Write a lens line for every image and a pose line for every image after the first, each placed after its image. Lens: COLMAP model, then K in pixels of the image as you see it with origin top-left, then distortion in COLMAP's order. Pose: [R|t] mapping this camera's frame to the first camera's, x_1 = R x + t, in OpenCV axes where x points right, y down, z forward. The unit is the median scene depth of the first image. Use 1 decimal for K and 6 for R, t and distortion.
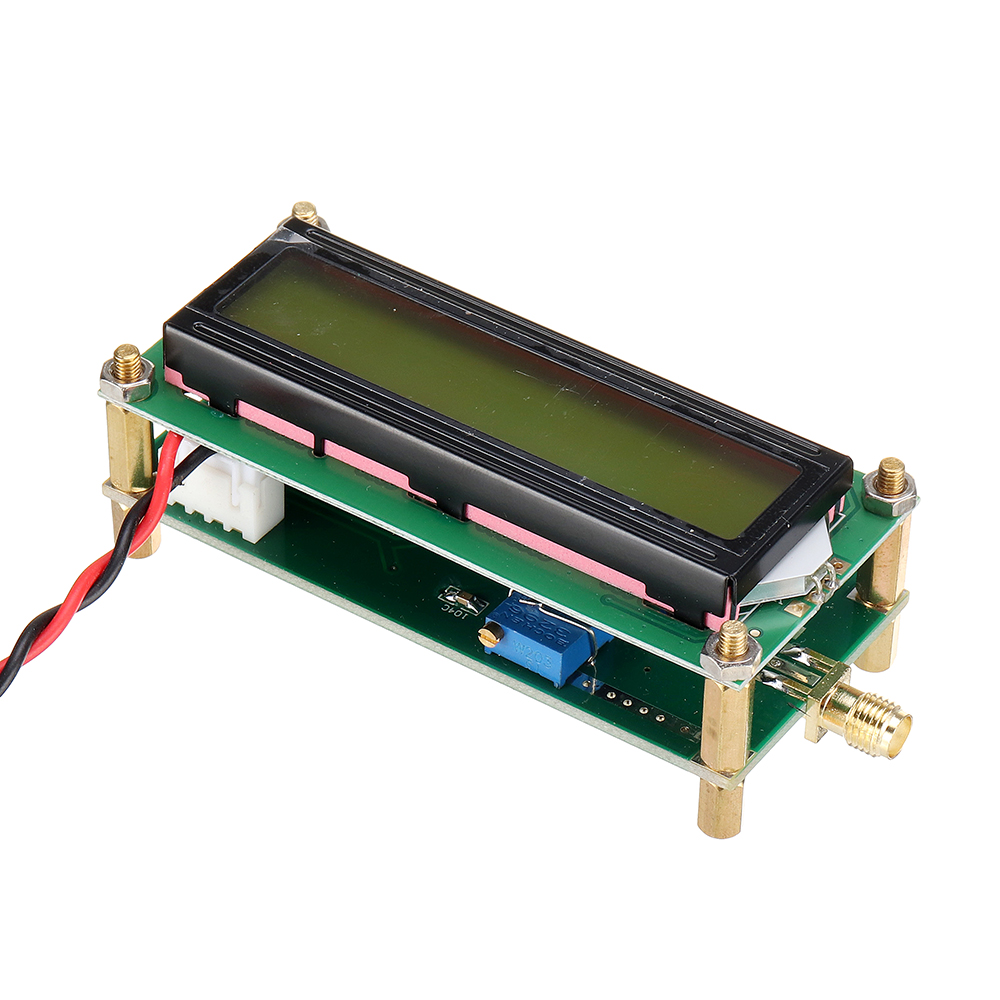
lens RADIAL K [[4803.4, 0, 500.3], [0, 4803.4, 504.1], [0, 0, 1]] dist [0.356410, 0.000000]
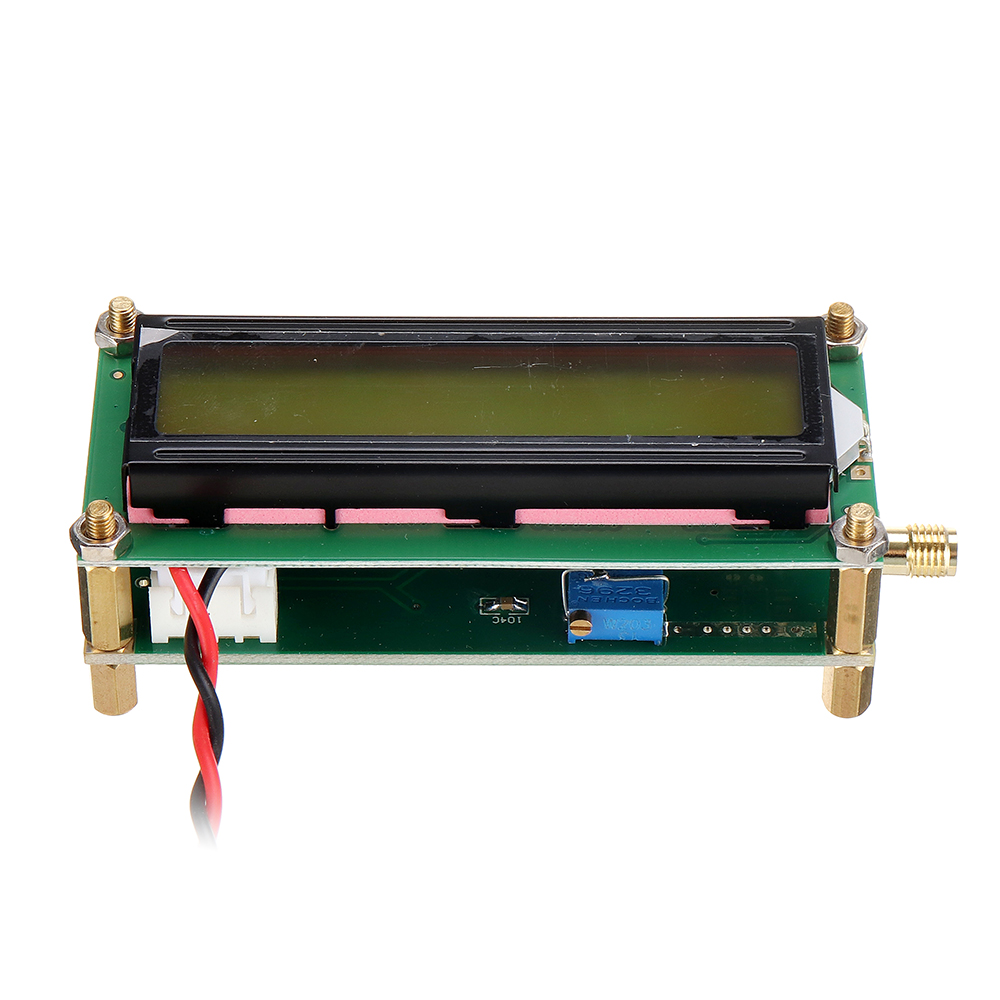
lens RADIAL K [[4803.4, 0, 499.2], [0, 4803.4, 497.7], [0, 0, 1]] dist [0.356410, 0.000000]
pose [[0.825024, -0.392476, 0.406568, -0.402638], [0.370551, 0.918928, 0.135141, -0.134440], [-0.426646, 0.039160, 0.903570, 0.120720]]
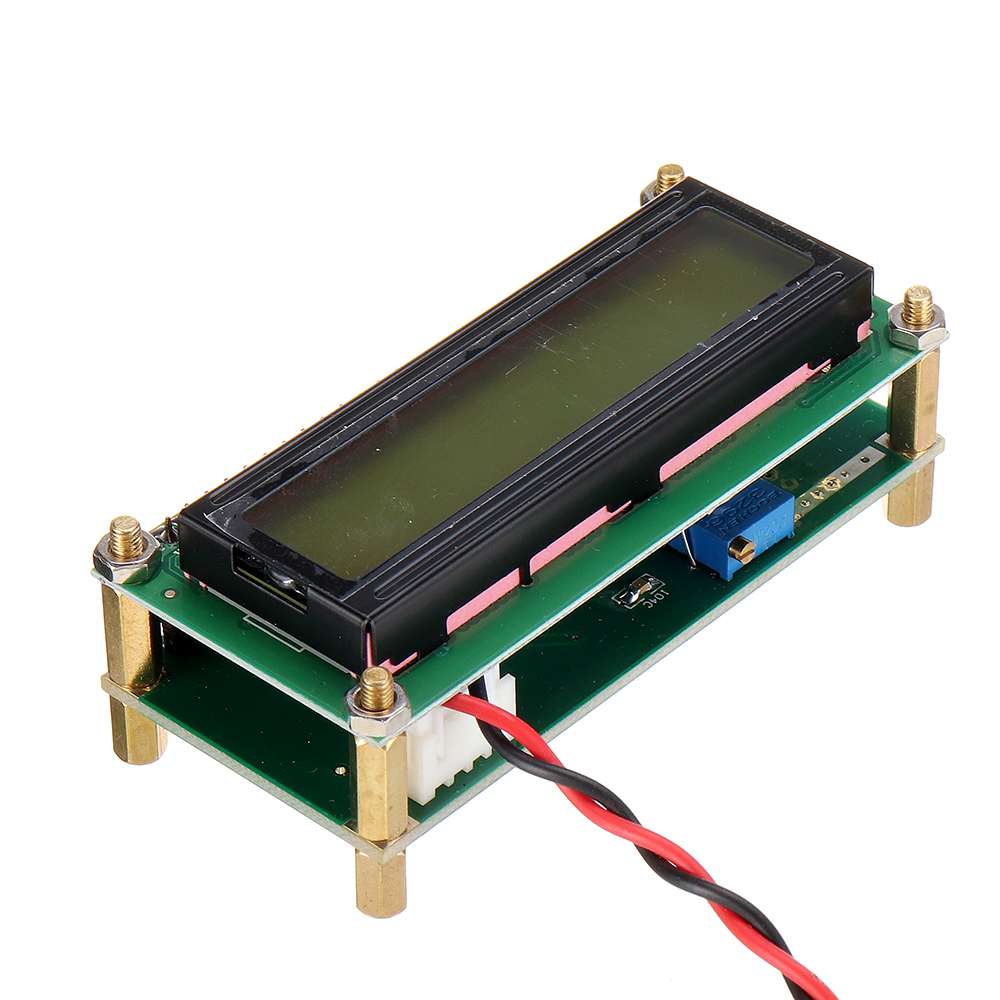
lens RADIAL K [[4803.4, 0, 500.1], [0, 4803.4, 500.5], [0, 0, 1]] dist [0.356410, 0.000000]
pose [[0.142847, -0.633622, 0.760340, -0.692974], [0.647373, 0.640915, 0.412477, -0.383112], [-0.748668, 0.433303, 0.501742, 0.571598]]
